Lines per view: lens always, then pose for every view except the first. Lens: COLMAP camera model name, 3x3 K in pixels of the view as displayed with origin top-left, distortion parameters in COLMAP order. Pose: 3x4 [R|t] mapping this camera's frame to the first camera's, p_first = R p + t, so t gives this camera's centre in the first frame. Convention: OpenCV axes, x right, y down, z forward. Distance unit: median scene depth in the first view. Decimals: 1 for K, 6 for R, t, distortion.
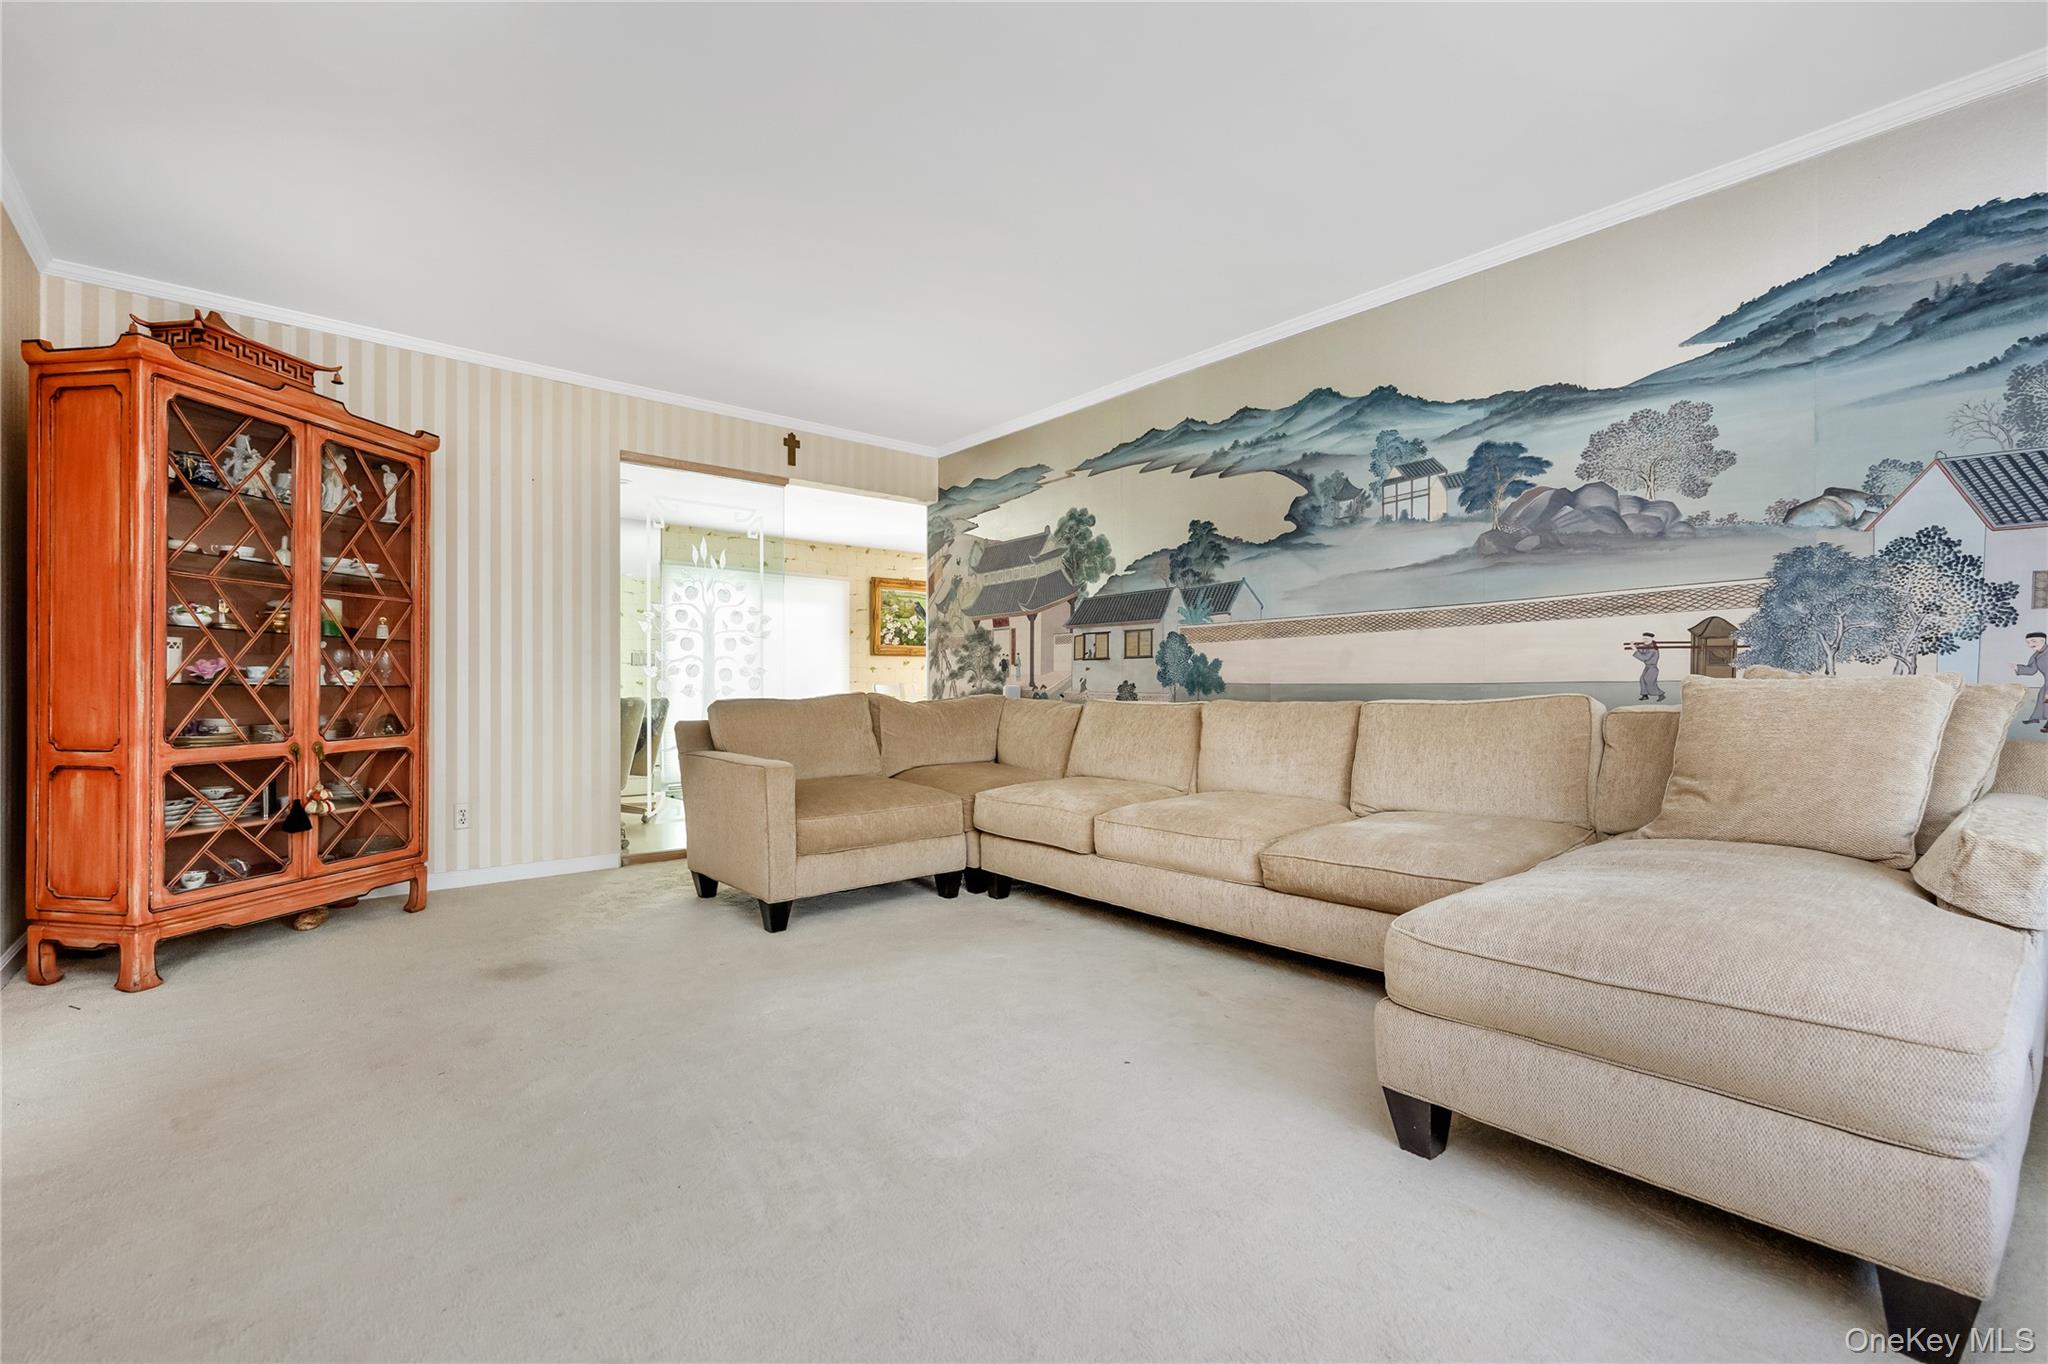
lens RADIAL K [[916.2, 0, 1021.4], [0, 916.2, 687.5], [0, 0, 1]] dist [0.010432, 0.000013]
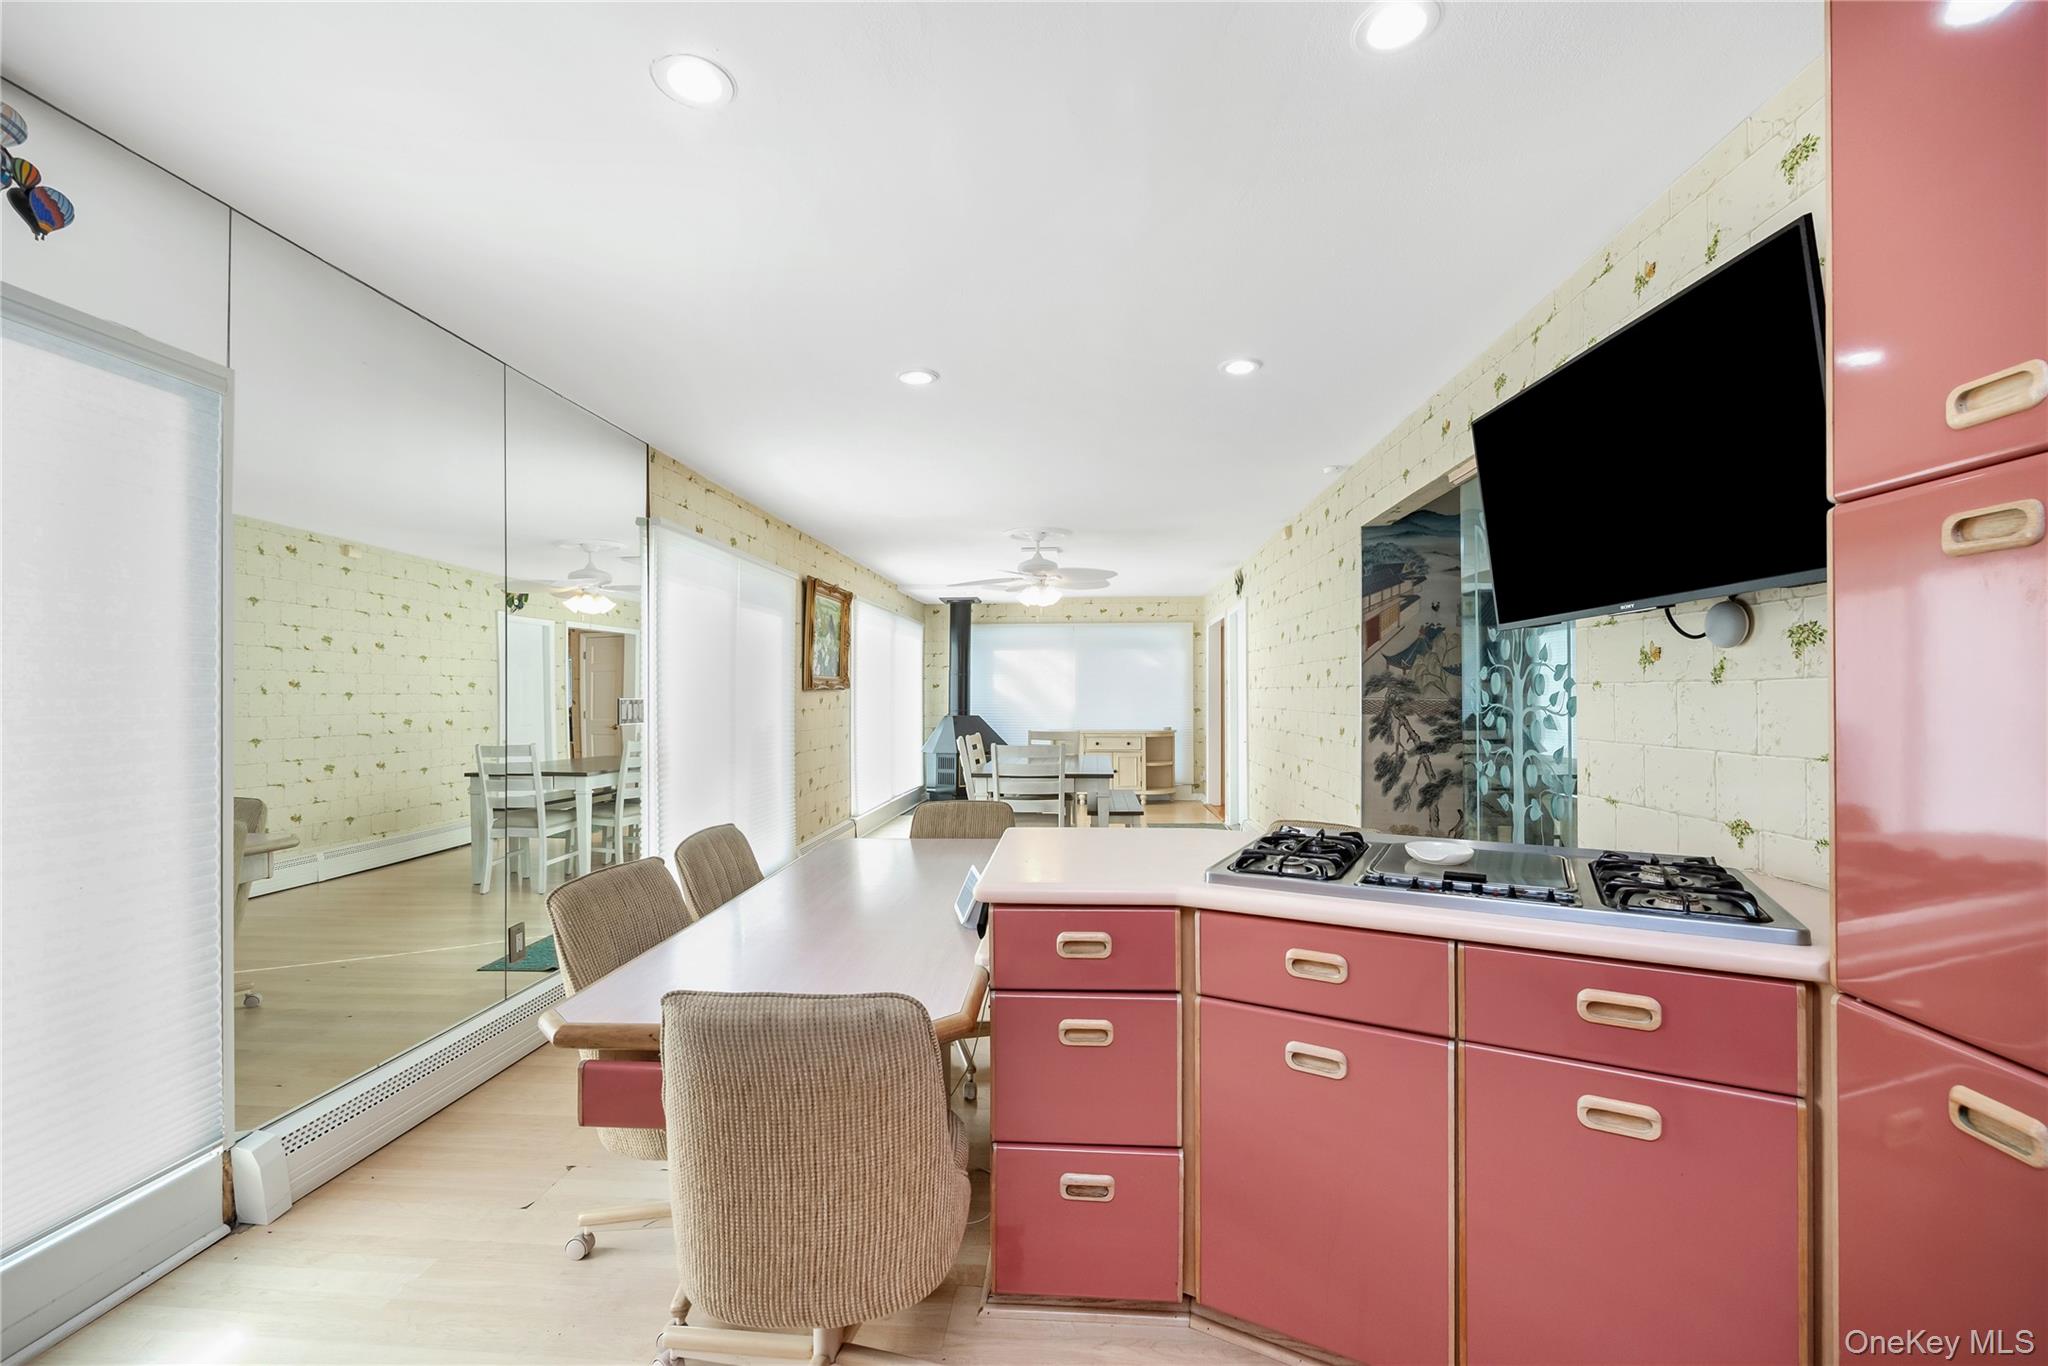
lens RADIAL K [[844.9, 0, 1037.5], [0, 844.9, 681.1], [0, 0, 1]] dist [-0.000508, -0.001192]
pose [[0.684282, 0.013145, 0.729099, -1.295008], [-0.007099, 0.999910, -0.011365, -0.094693], [-0.729183, 0.002601, 0.684314, 1.153227]]
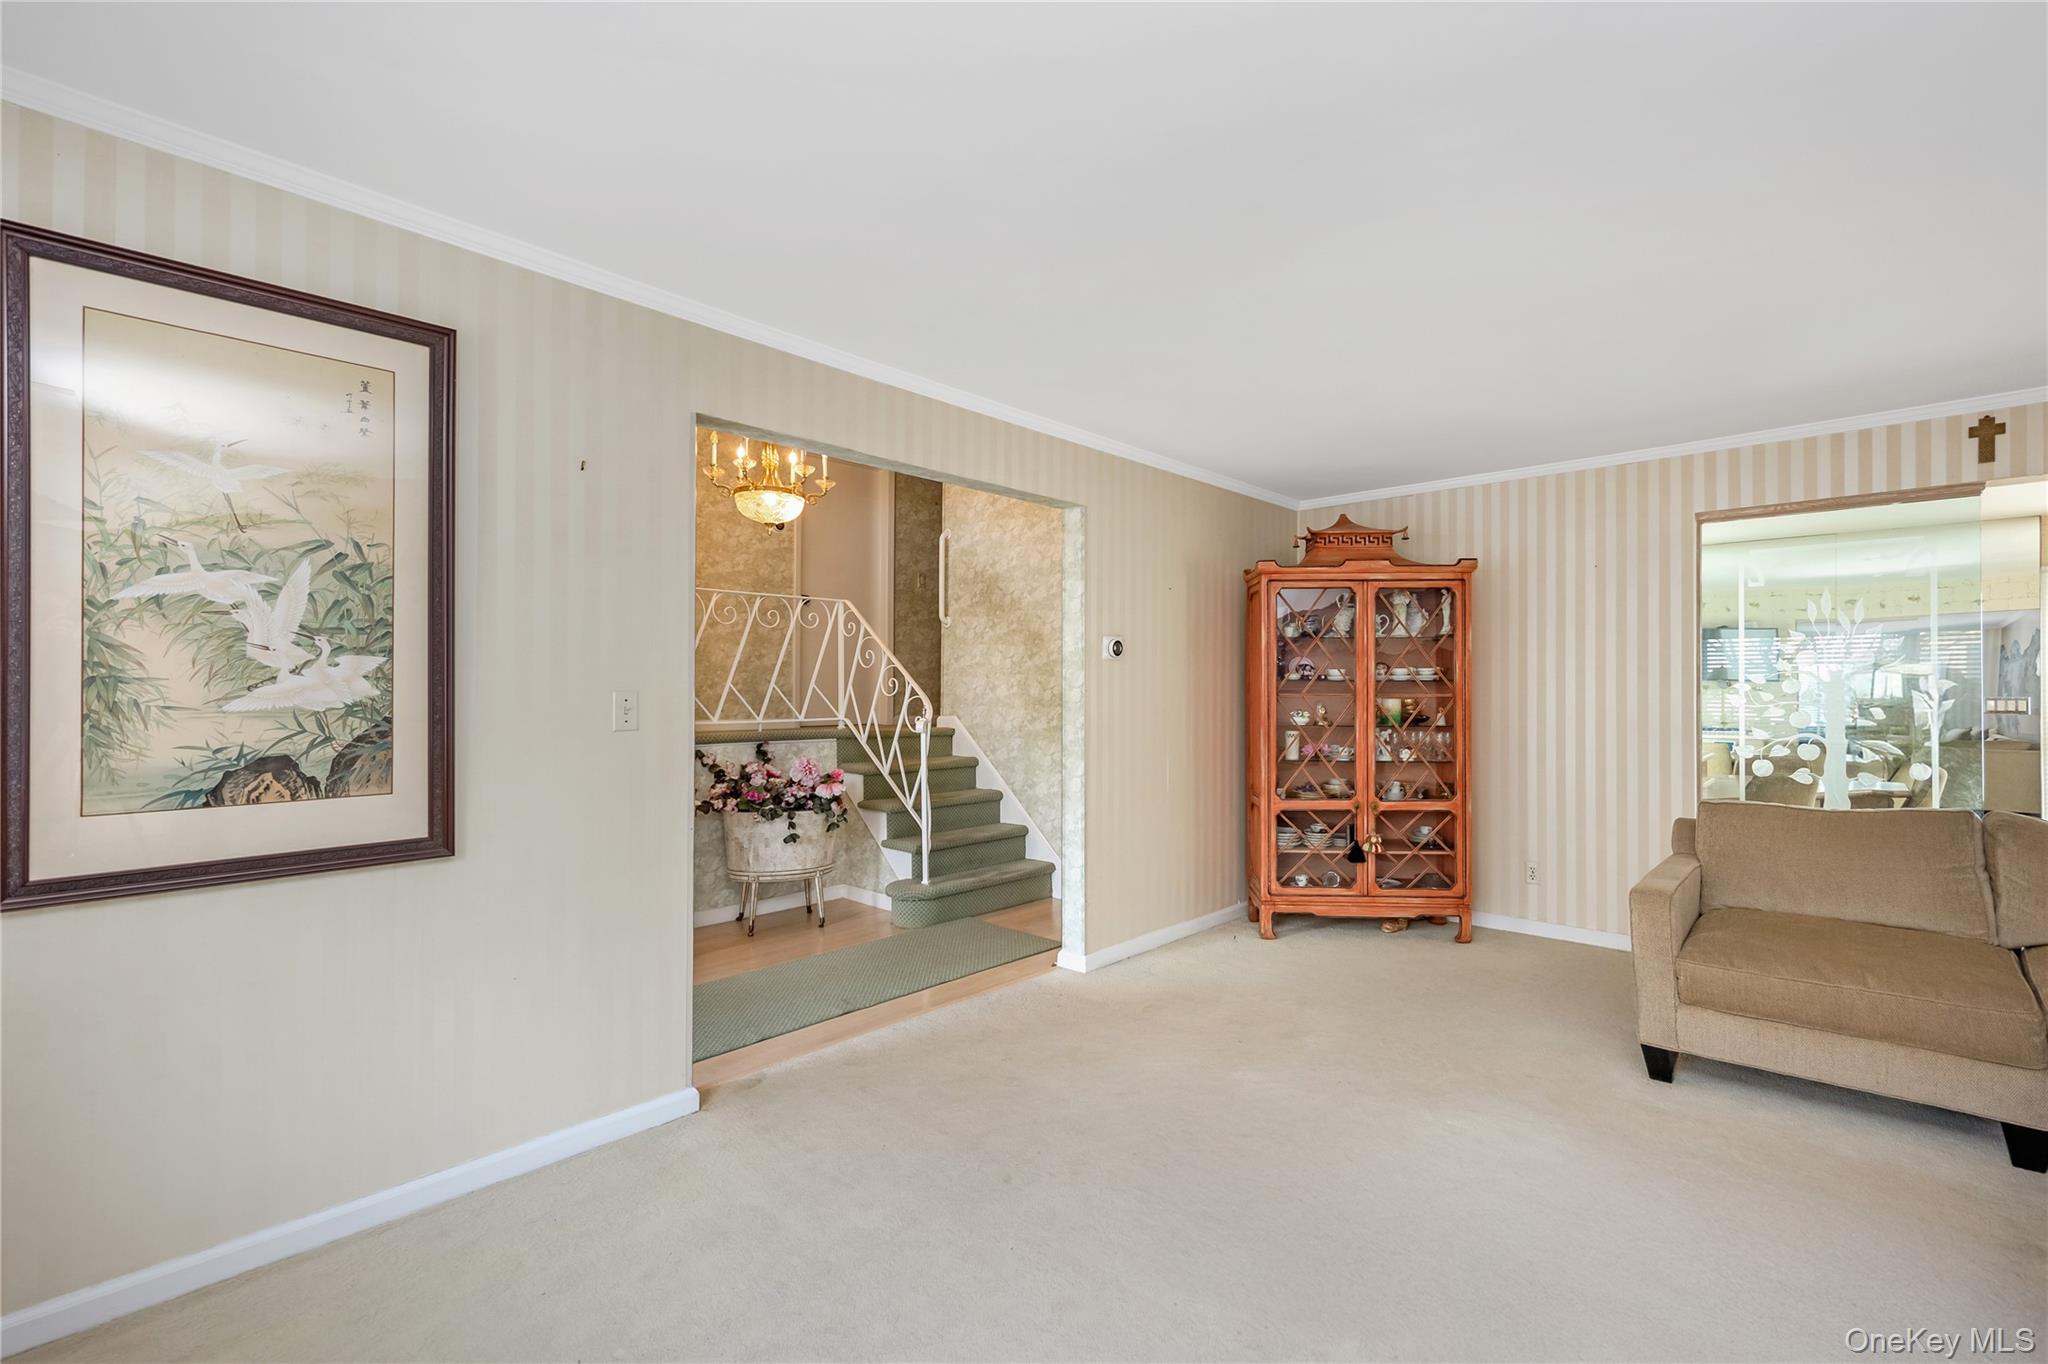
lens RADIAL K [[844.9, 0, 1029.0], [0, 844.9, 692.2], [0, 0, 1]] dist [-0.000508, -0.001192]
pose [[0.118601, -0.009250, -0.992899, 0.420724], [0.002007, 0.999957, -0.009077, -0.088455], [0.992940, -0.000916, 0.118615, 0.280242]]
